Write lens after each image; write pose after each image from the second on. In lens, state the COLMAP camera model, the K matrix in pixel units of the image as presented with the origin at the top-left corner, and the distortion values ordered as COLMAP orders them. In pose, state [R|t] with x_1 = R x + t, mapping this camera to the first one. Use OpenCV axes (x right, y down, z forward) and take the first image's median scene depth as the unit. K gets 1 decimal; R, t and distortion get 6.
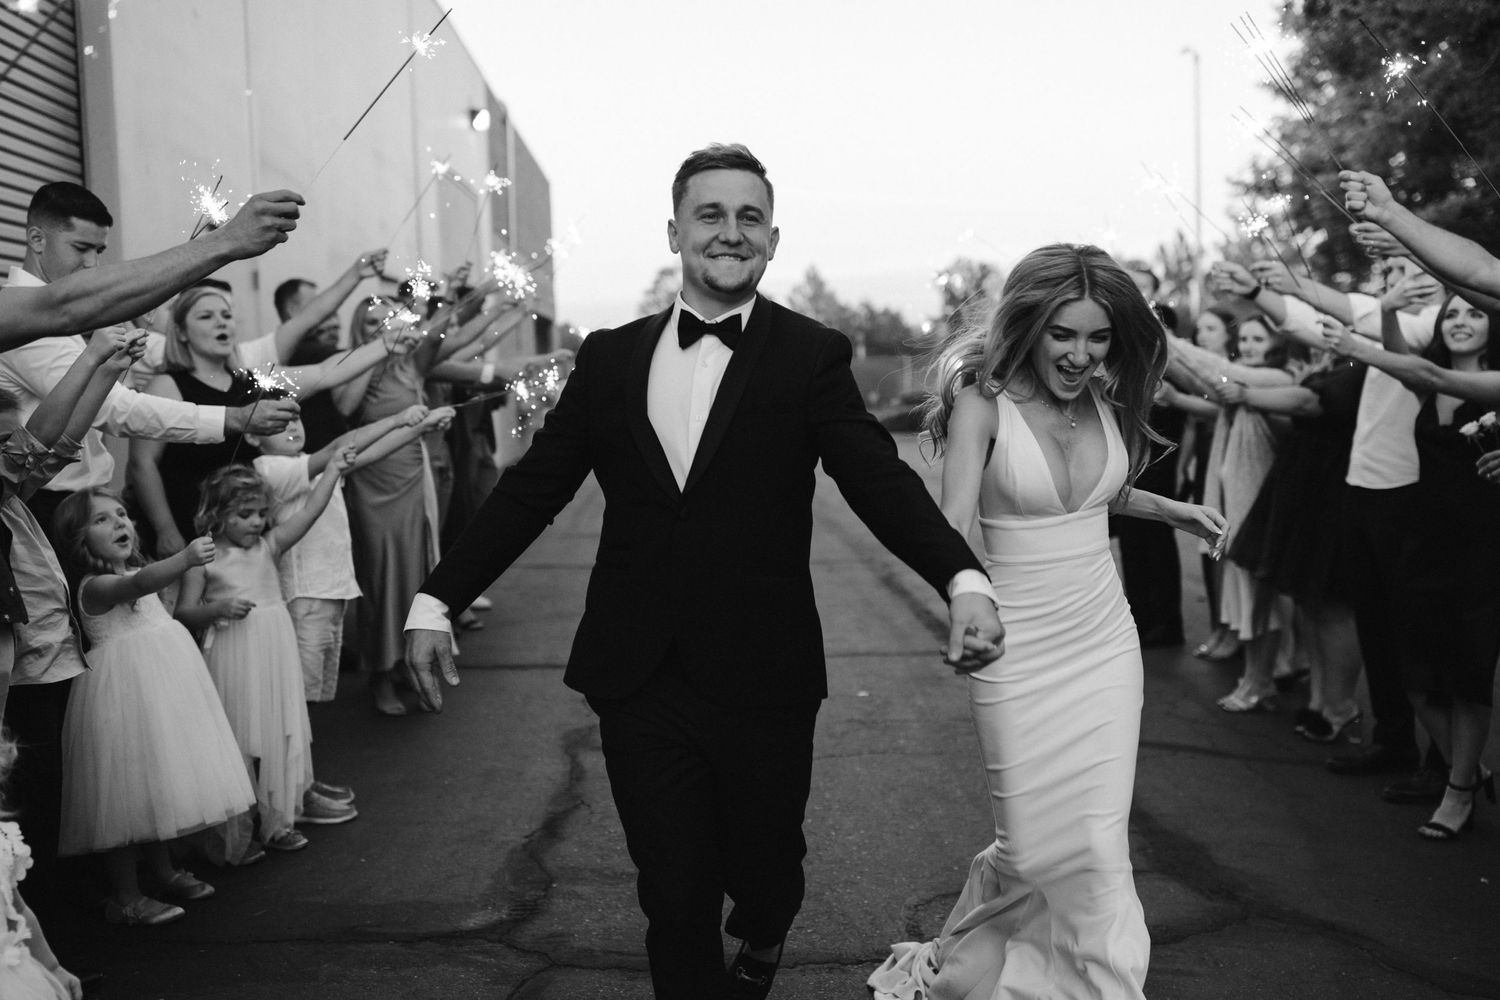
lens RADIAL K [[1552.3, 0, 752.8], [0, 1552.3, 524.4], [0, 0, 1]] dist [-0.000310, -0.041616]
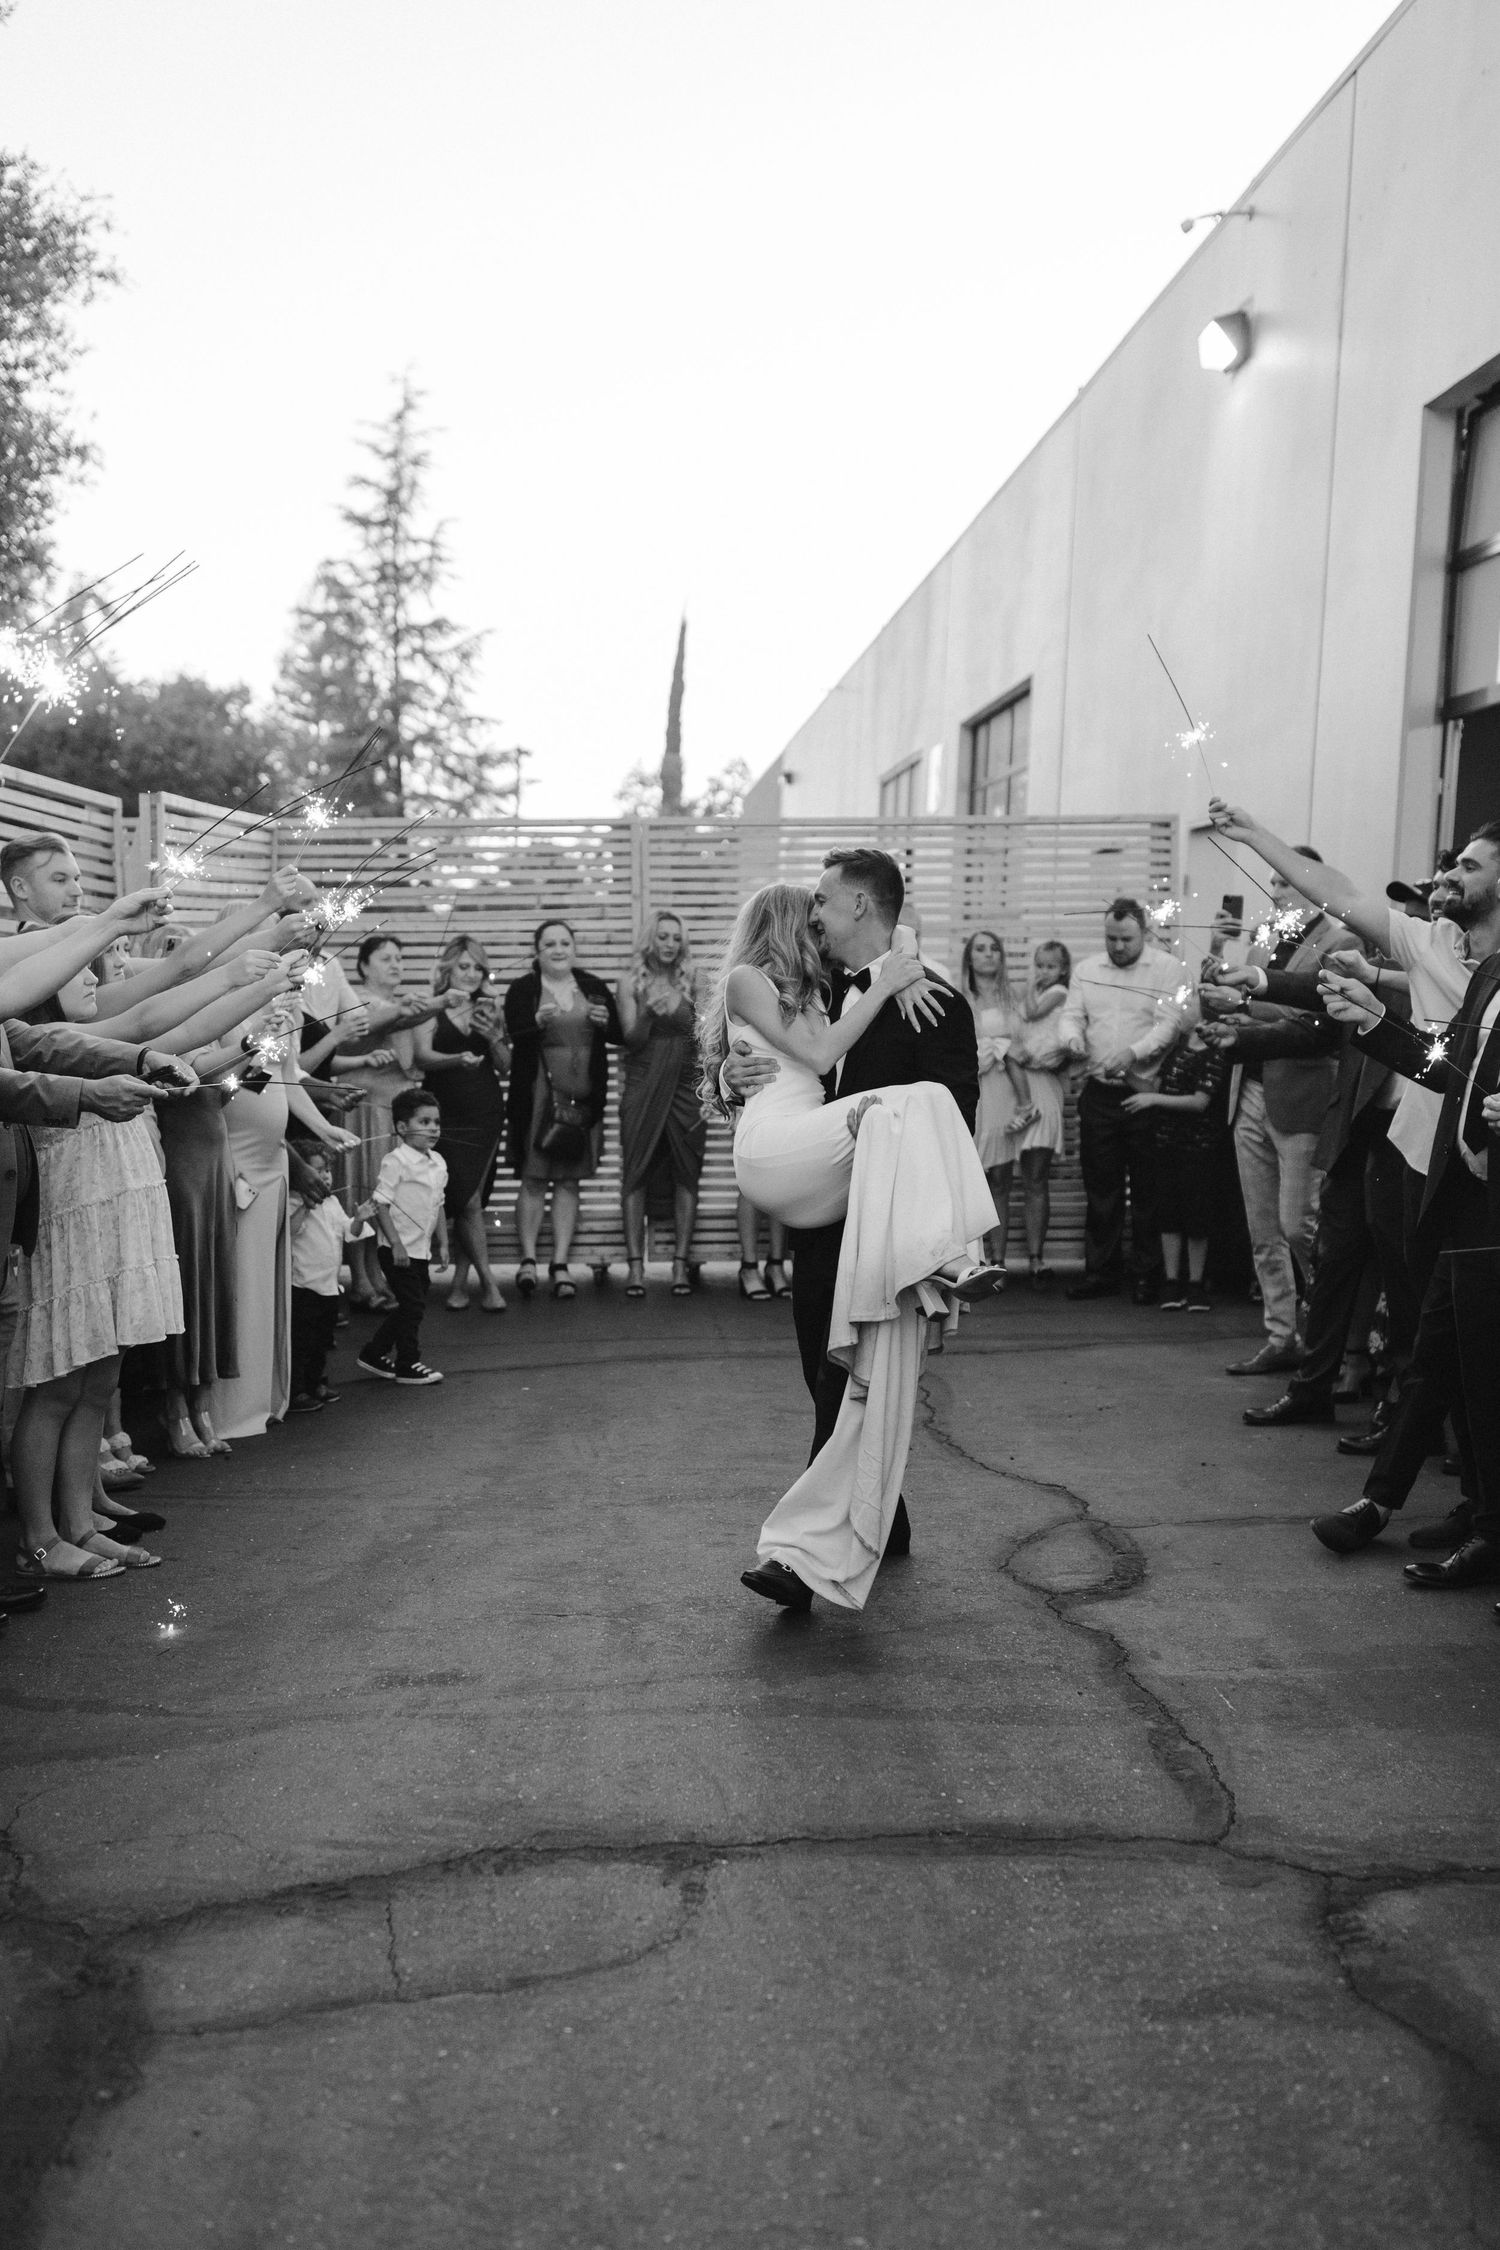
lens RADIAL K [[2328.4, 0, 748.6], [0, 2328.4, 1187.6], [0, 0, 1]] dist [-0.000310, -0.041616]
pose [[-0.999867, -0.007375, -0.014536, 0.068876], [-0.009961, 0.982350, 0.186787, -0.140424], [0.012901, 0.186907, -0.982293, 1.326302]]
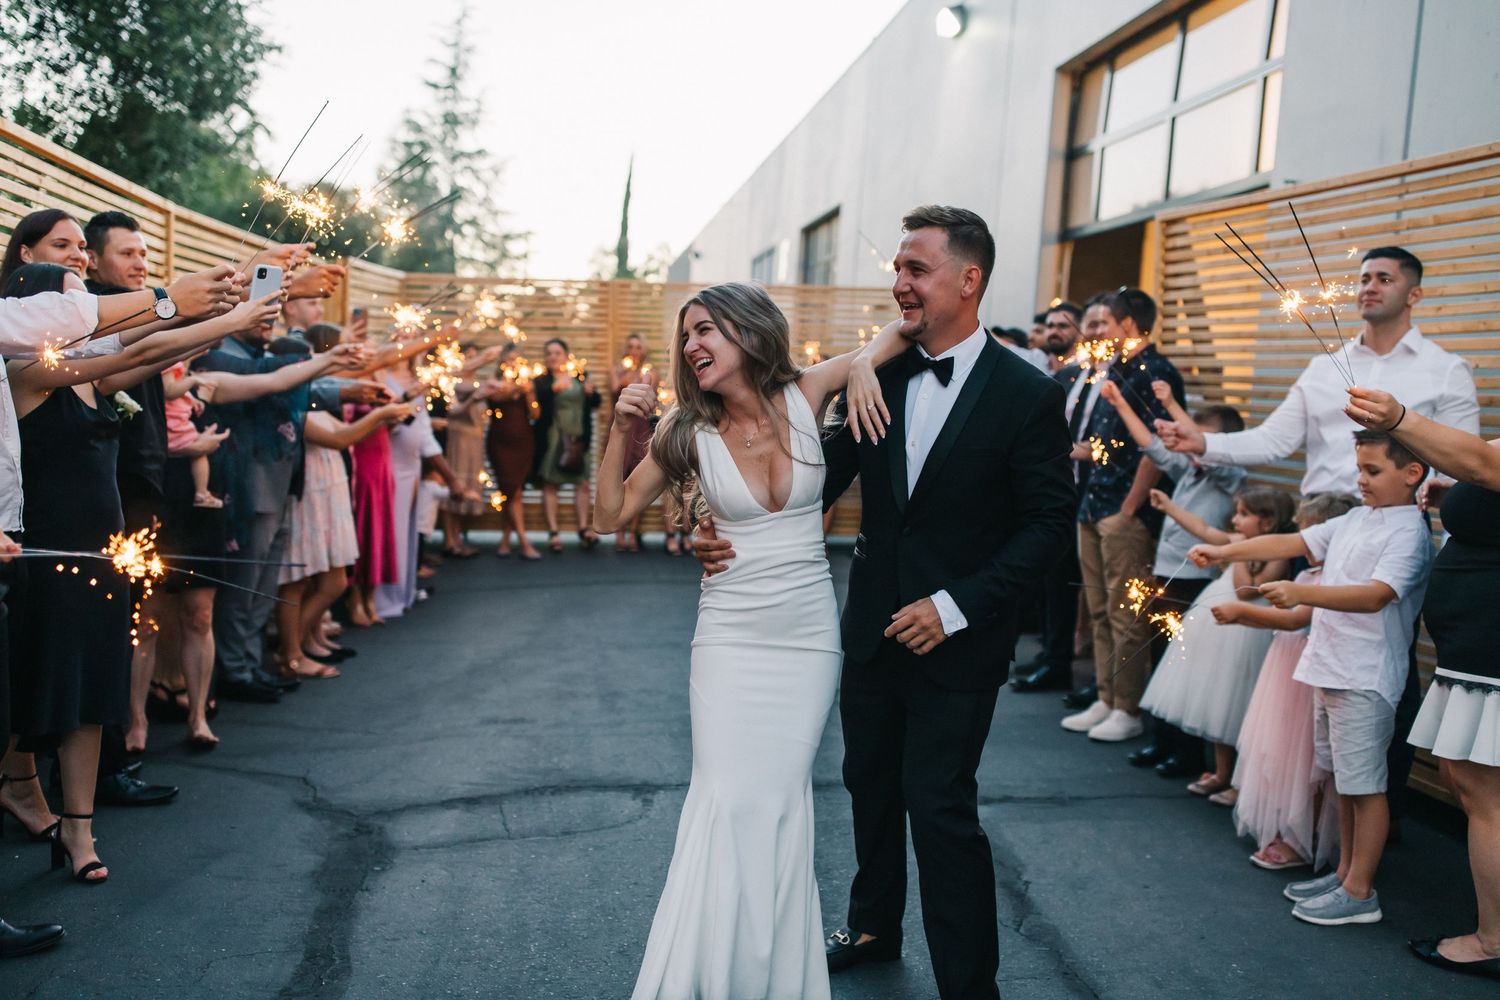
lens RADIAL K [[1457.4, 0, 767.0], [0, 1457.4, 505.7], [0, 0, 1]] dist [-0.003366, -0.002415]
pose [[-0.995932, -0.030517, -0.084777, 0.081731], [-0.045540, 0.982361, 0.181366, -0.152617], [0.077747, 0.184489, -0.979755, 1.536008]]
